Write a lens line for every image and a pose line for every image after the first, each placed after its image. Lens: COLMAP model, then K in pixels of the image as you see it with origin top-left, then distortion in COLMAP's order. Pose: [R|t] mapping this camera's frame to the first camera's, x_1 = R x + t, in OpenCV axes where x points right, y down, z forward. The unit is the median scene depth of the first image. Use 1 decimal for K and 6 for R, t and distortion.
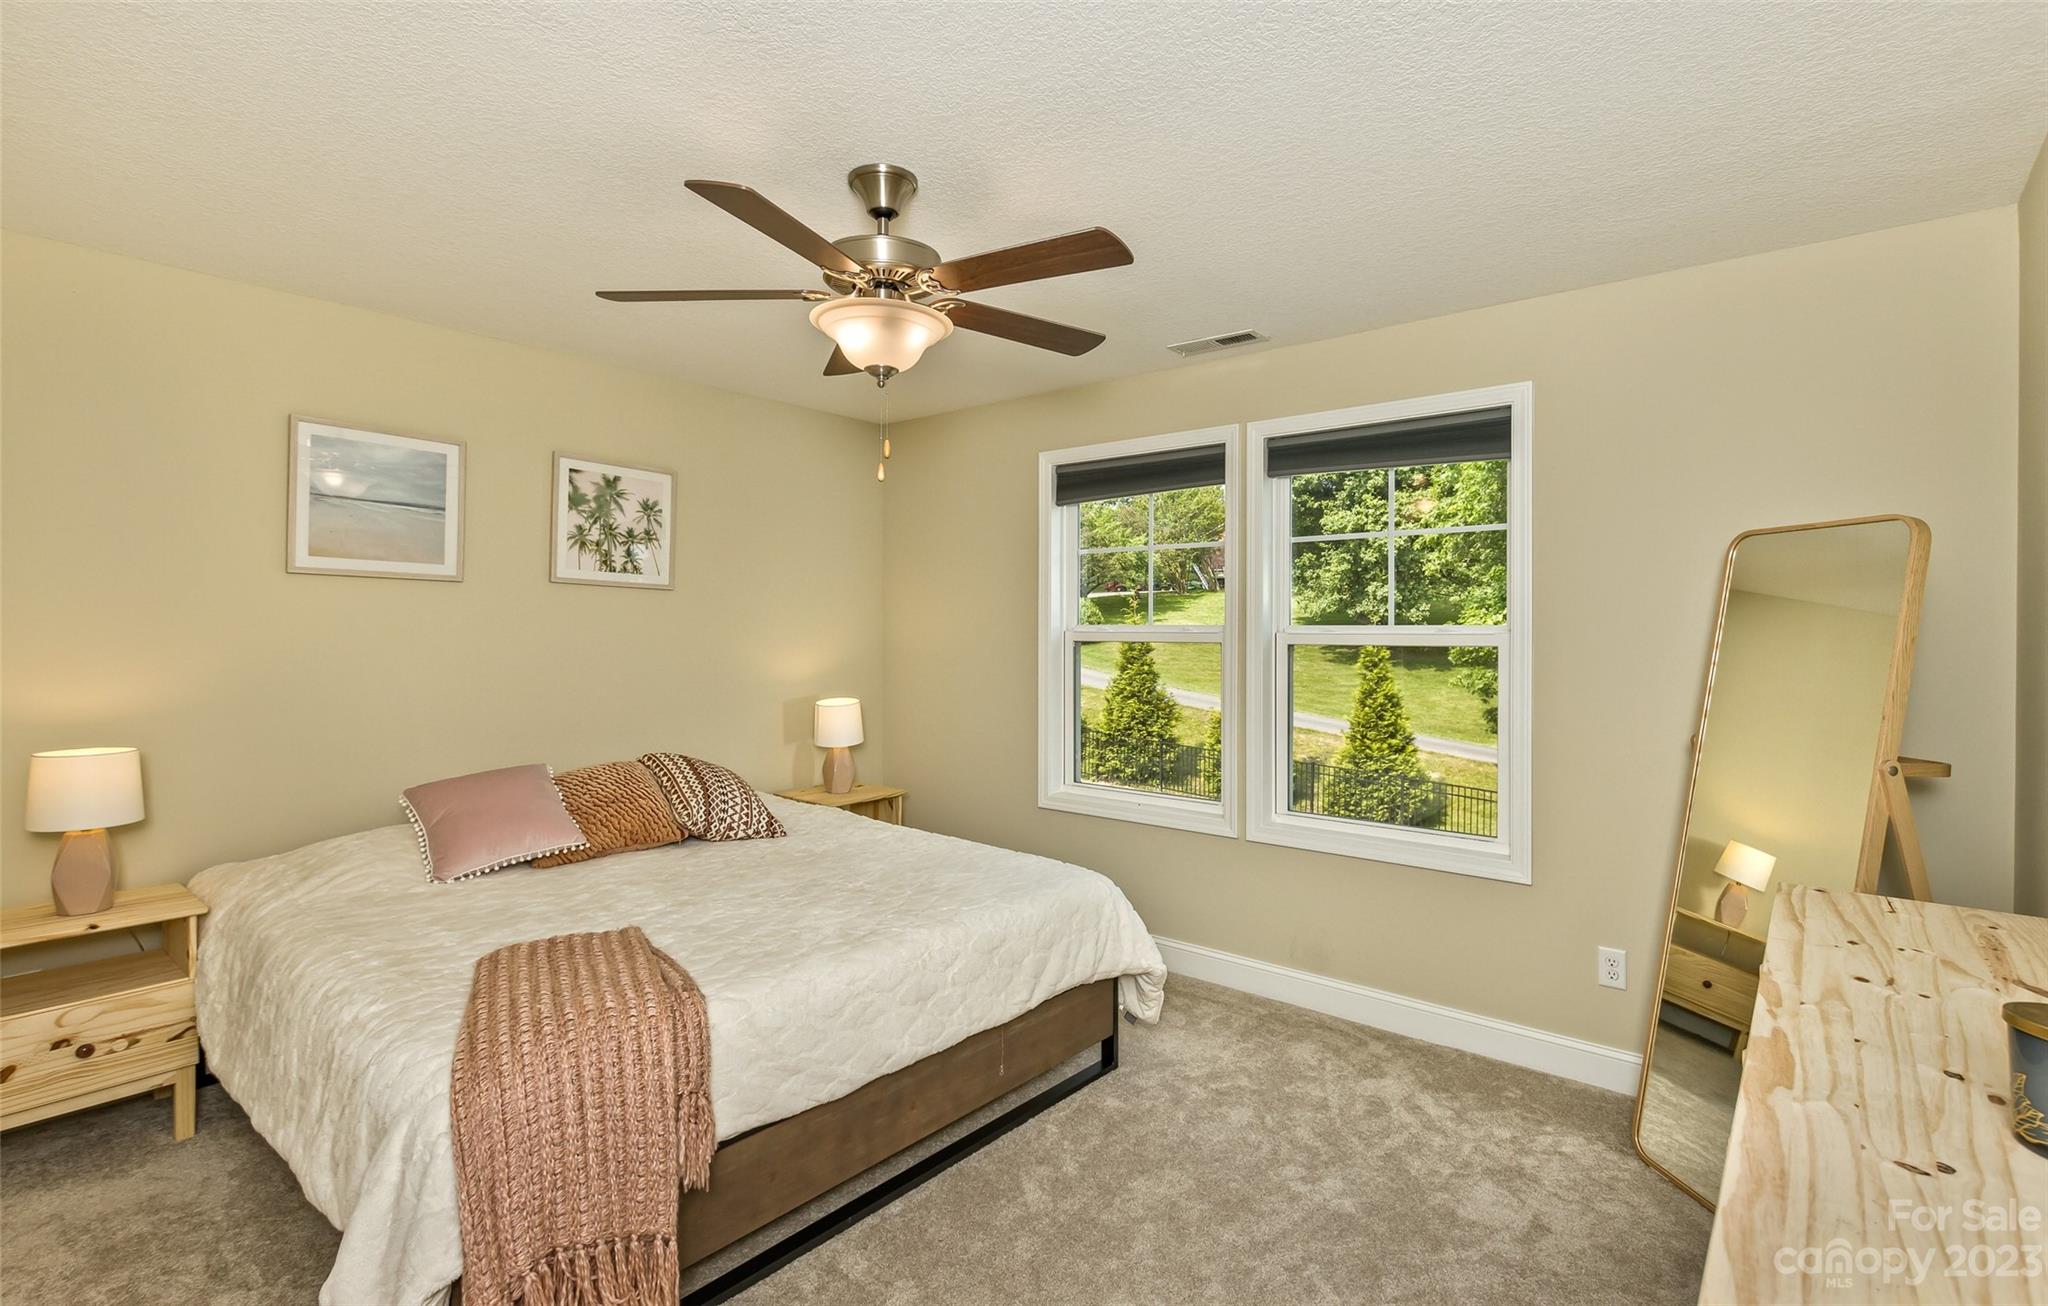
lens RADIAL K [[951.8, 0, 959.4], [0, 951.8, 638.7], [0, 0, 1]] dist [0.000816, -0.000130]
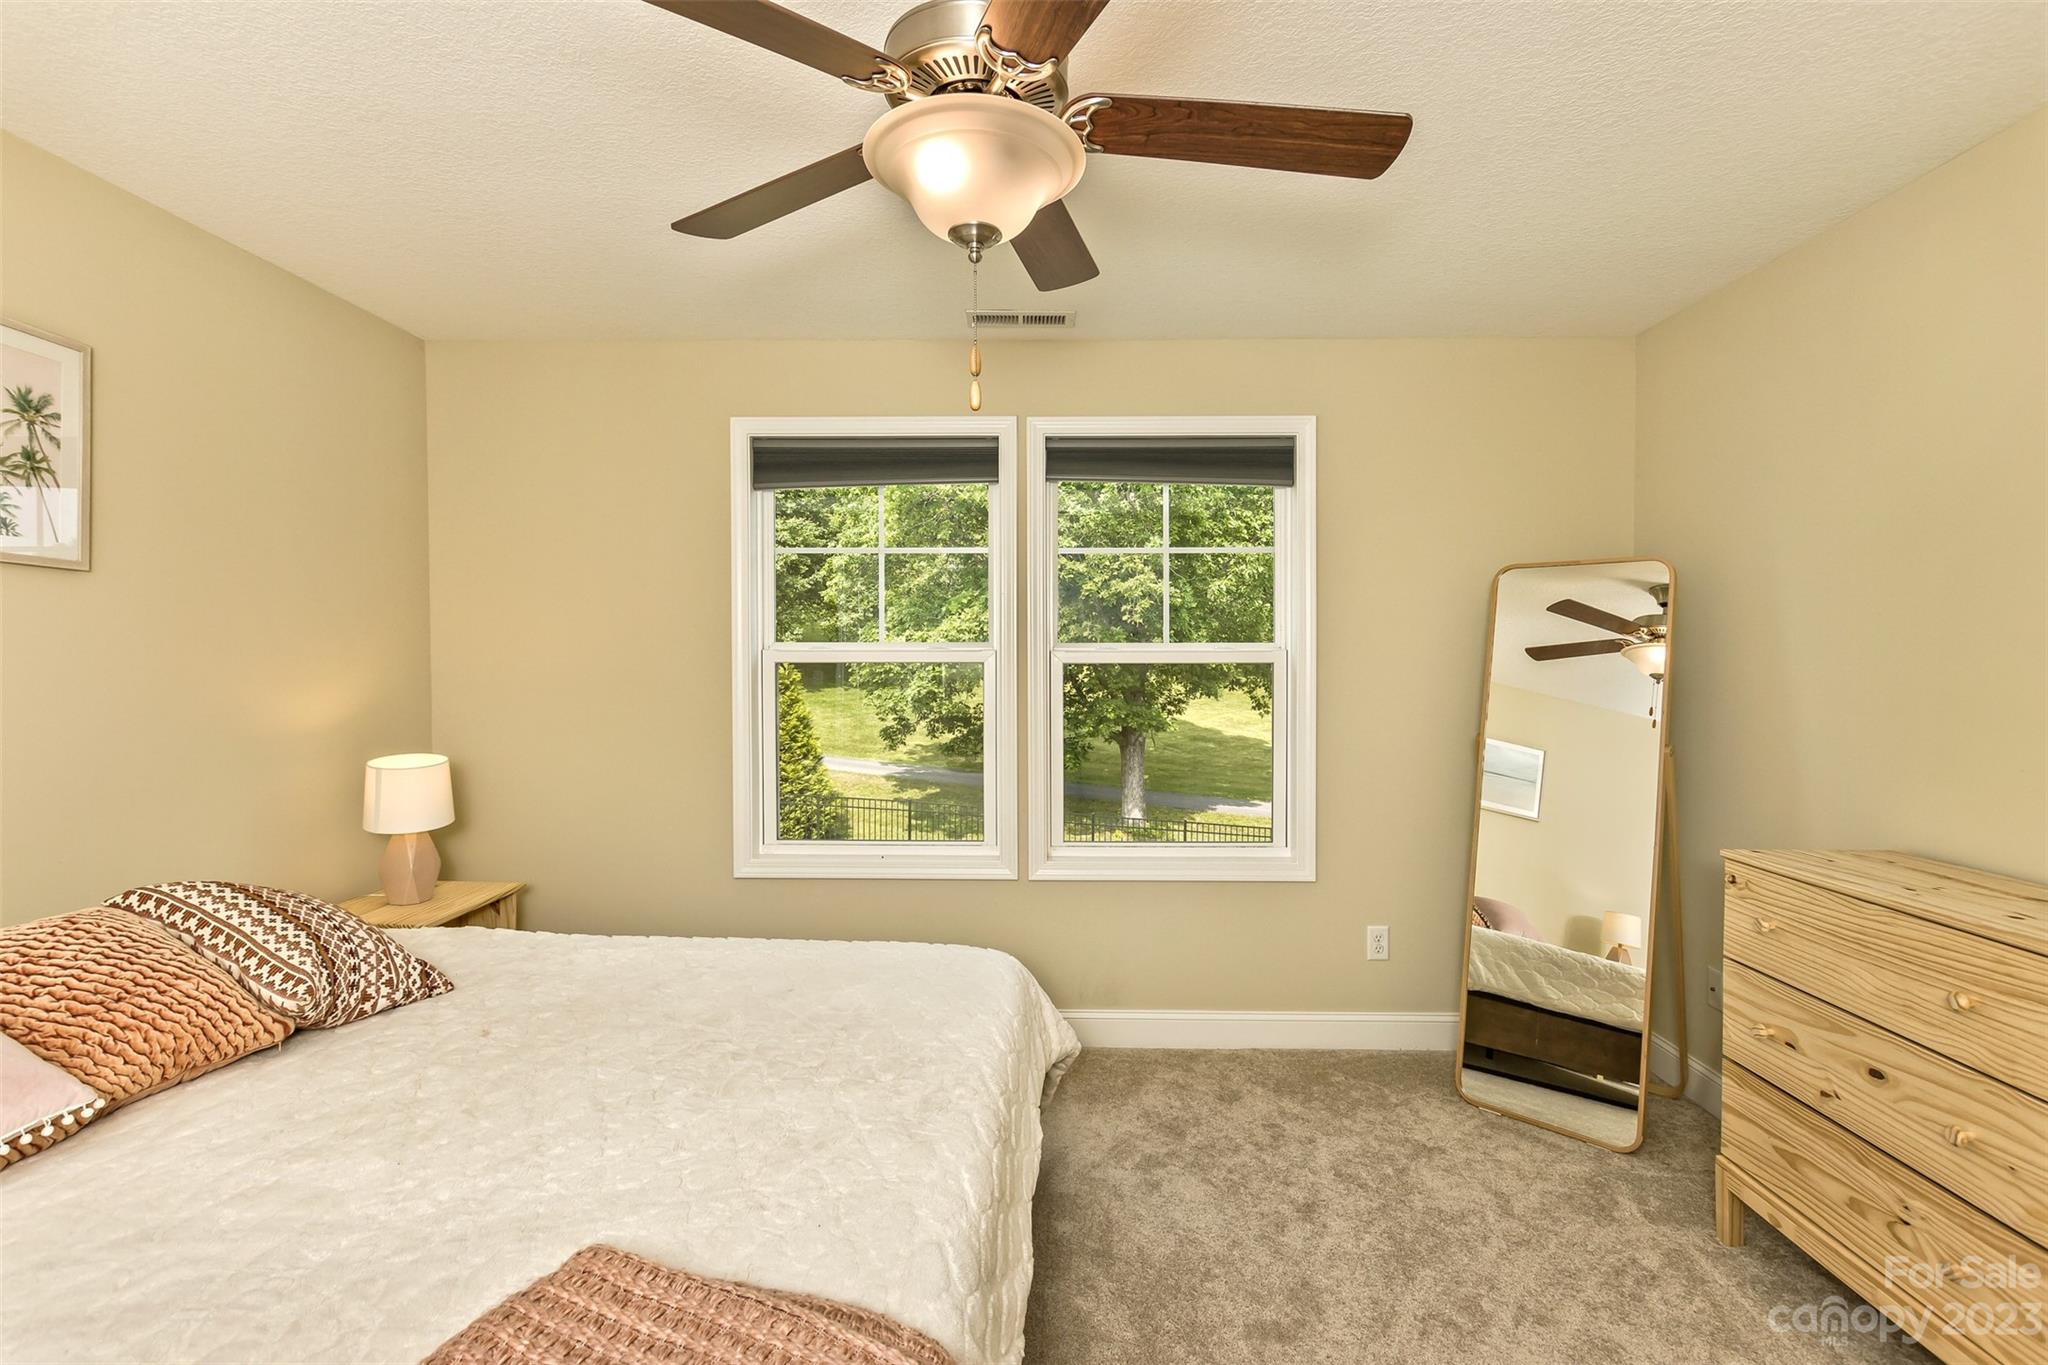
lens RADIAL K [[980.4, 0, 1024.0], [0, 980.4, 682.5], [0, 0, 1]] dist [0.000790, 0.000387]
pose [[0.763902, -0.020874, 0.644995, -0.292852], [0.008195, 0.999710, 0.022647, 0.002274], [-0.645280, -0.012015, 0.763852, 0.285929]]
